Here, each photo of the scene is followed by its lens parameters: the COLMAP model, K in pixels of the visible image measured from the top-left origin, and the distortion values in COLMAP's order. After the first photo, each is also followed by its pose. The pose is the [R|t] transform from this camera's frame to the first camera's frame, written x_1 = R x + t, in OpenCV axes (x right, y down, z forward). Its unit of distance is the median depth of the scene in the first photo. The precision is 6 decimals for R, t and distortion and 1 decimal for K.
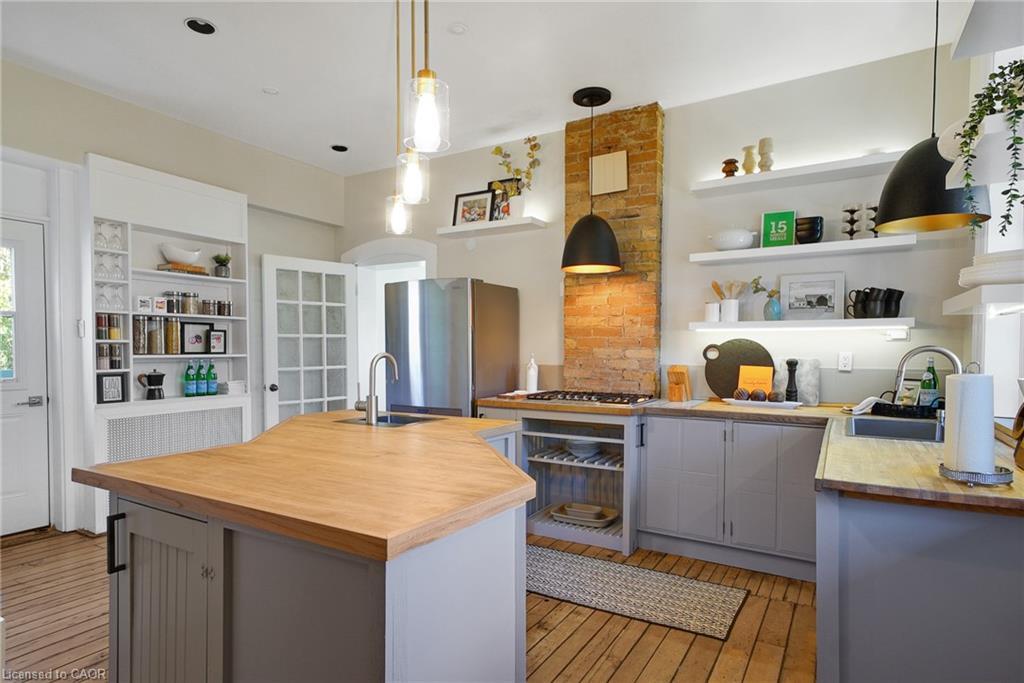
lens RADIAL K [[579.9, 0, 512.2], [0, 579.9, 366.6], [0, 0, 1]] dist [-0.002069, -0.000343]
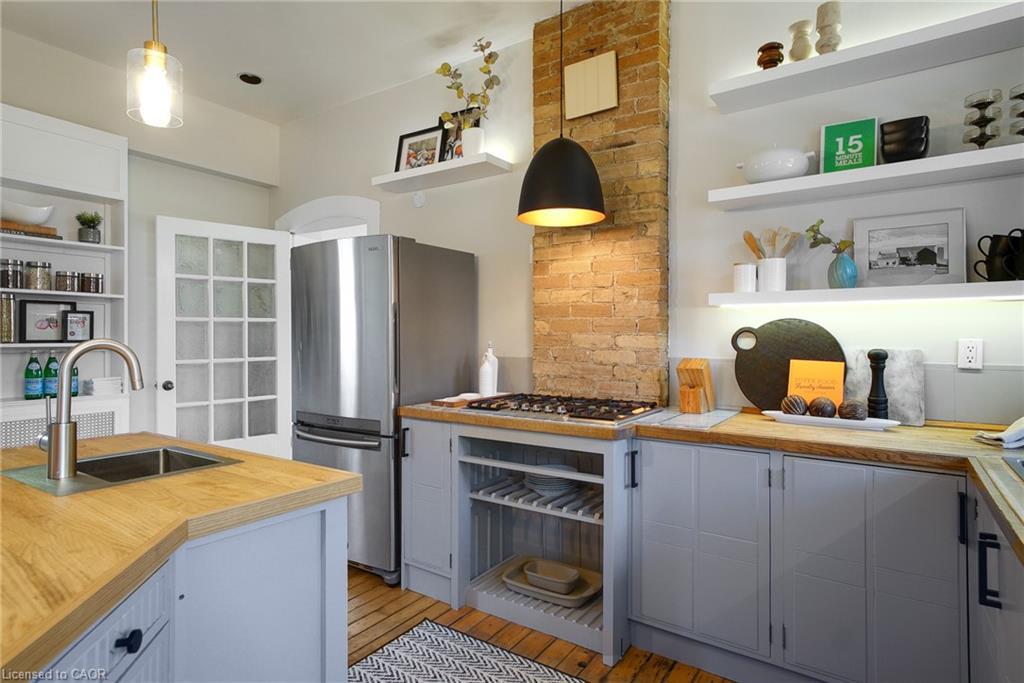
lens RADIAL K [[544.9, 0, 510.5], [0, 544.9, 335.7], [0, 0, 1]] dist [0.002660, 0.002139]
pose [[0.997279, -0.001653, -0.073701, 0.119547], [-0.000939, 0.999383, -0.035119, -0.006477], [0.073713, 0.035093, 0.996662, 0.348550]]
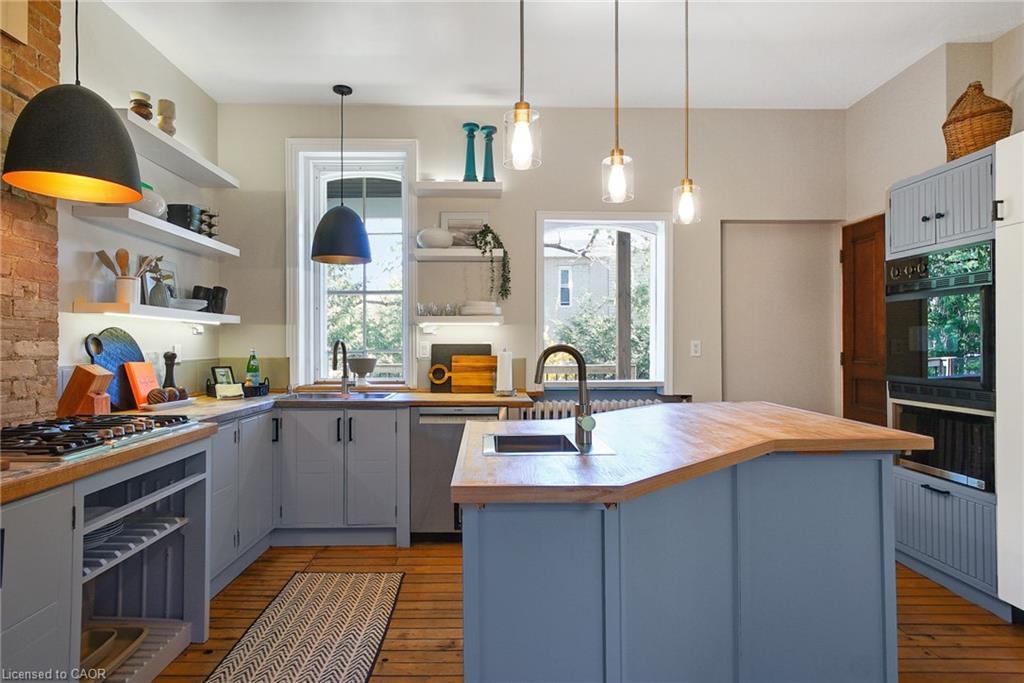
lens RADIAL K [[544.9, 0, 510.5], [0, 544.9, 335.7], [0, 0, 1]] dist [0.002660, 0.002139]
pose [[-0.531368, 0.012279, 0.847052, -0.483657], [0.030293, 0.999531, 0.004513, -0.023426], [-0.846599, 0.028058, -0.531491, 0.908176]]
